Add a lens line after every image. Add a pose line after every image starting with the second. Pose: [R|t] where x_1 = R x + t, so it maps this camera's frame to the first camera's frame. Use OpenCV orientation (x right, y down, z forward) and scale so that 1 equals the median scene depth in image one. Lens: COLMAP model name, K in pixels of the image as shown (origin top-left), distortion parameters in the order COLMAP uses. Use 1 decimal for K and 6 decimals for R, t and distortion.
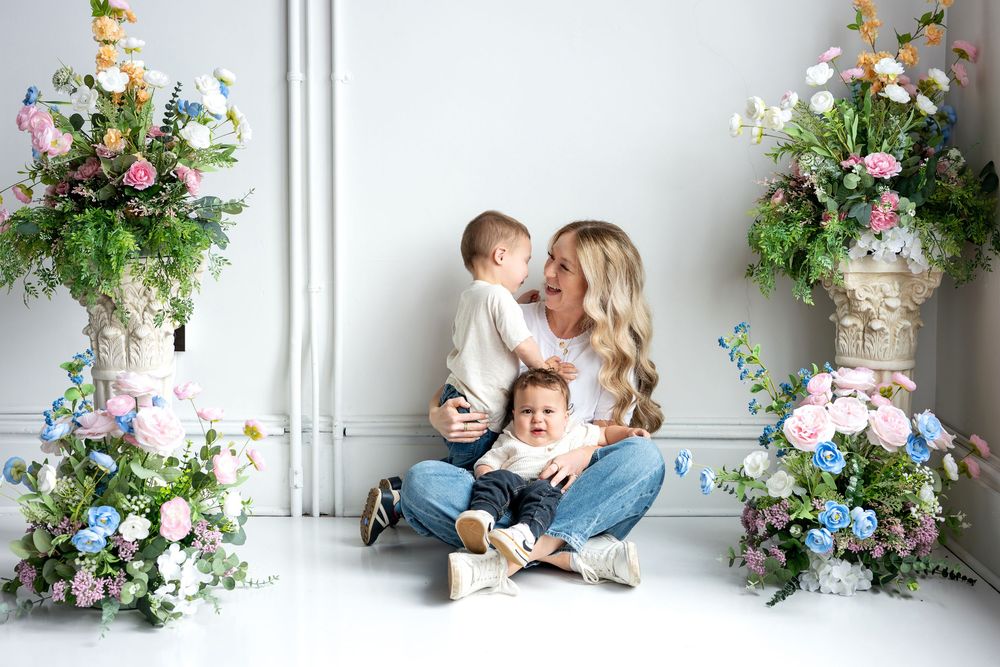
lens RADIAL K [[1401.6, 0, 496.0], [0, 1401.6, 330.1], [0, 0, 1]] dist [-0.004140, 0.025551]
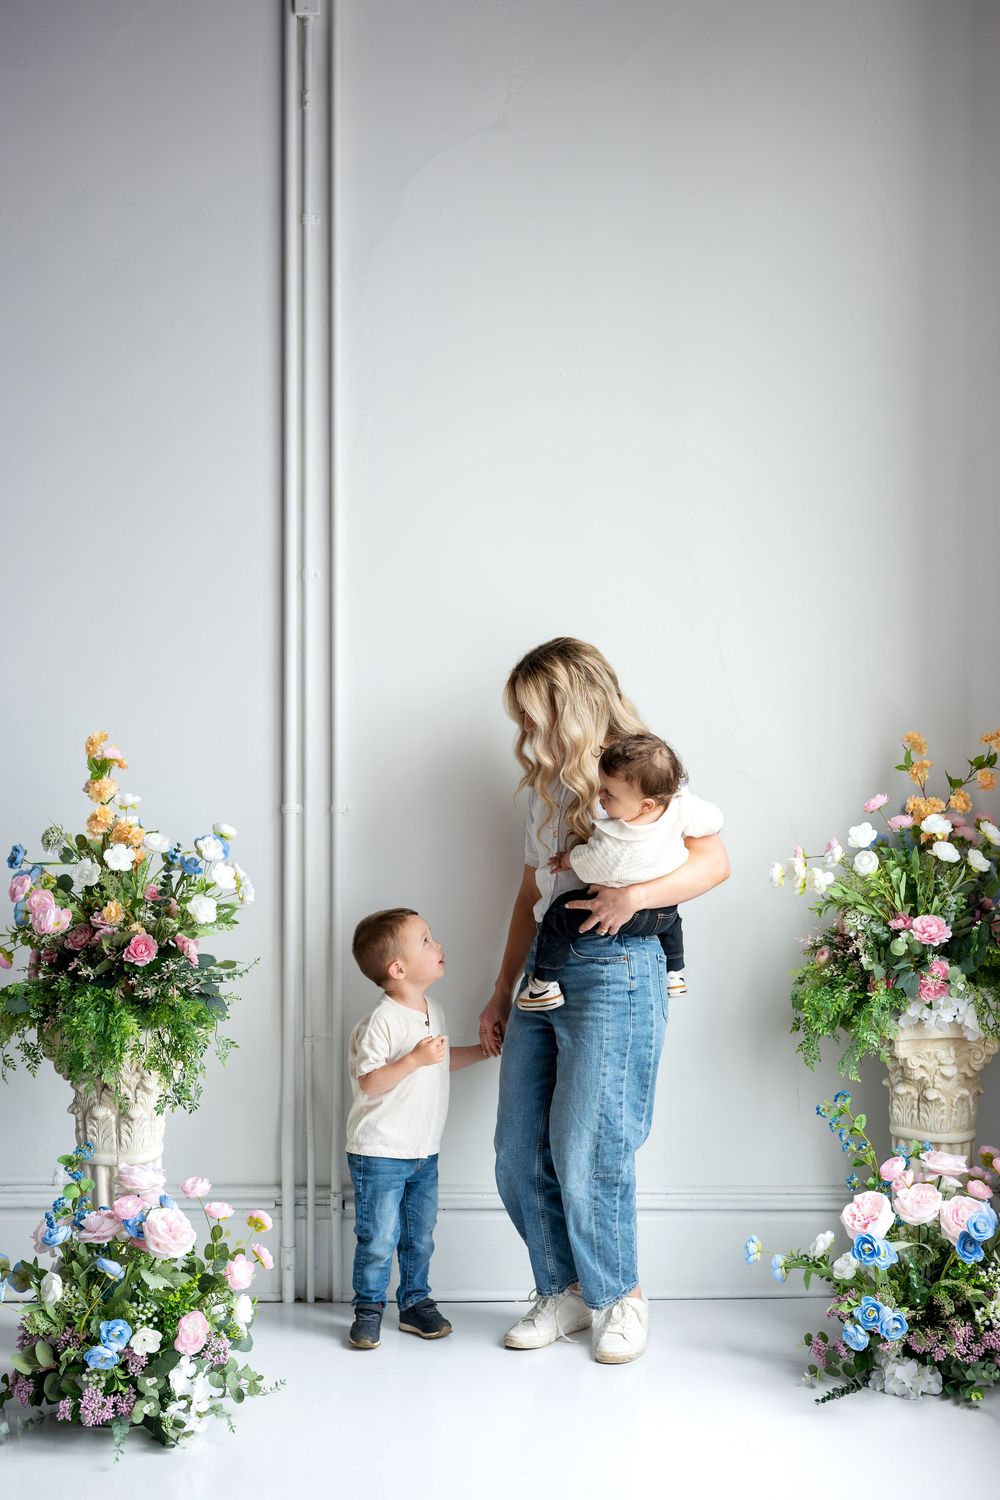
lens RADIAL K [[2064.7, 0, 513.8], [0, 2064.7, 763.9], [0, 0, 1]] dist [-0.013611, 0.040318]
pose [[0.999716, -0.002563, 0.023691, -0.036252], [0.004256, 0.997418, -0.071687, -0.131538], [-0.023446, 0.071767, 0.997146, -0.381018]]
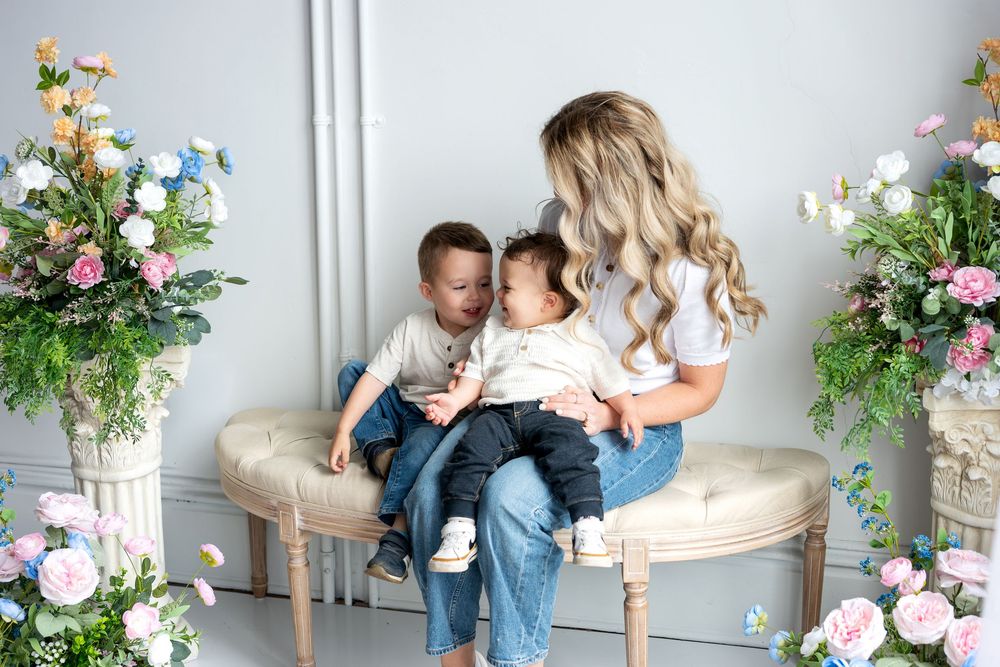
lens RADIAL K [[1377.6, 0, 506.1], [0, 1377.6, 328.9], [0, 0, 1]] dist [-0.012967, 0.034225]
pose [[0.968065, 0.047748, -0.246110, 0.215437], [-0.020303, 0.993402, 0.112871, -0.174332], [0.249875, -0.104270, 0.962647, 0.218168]]
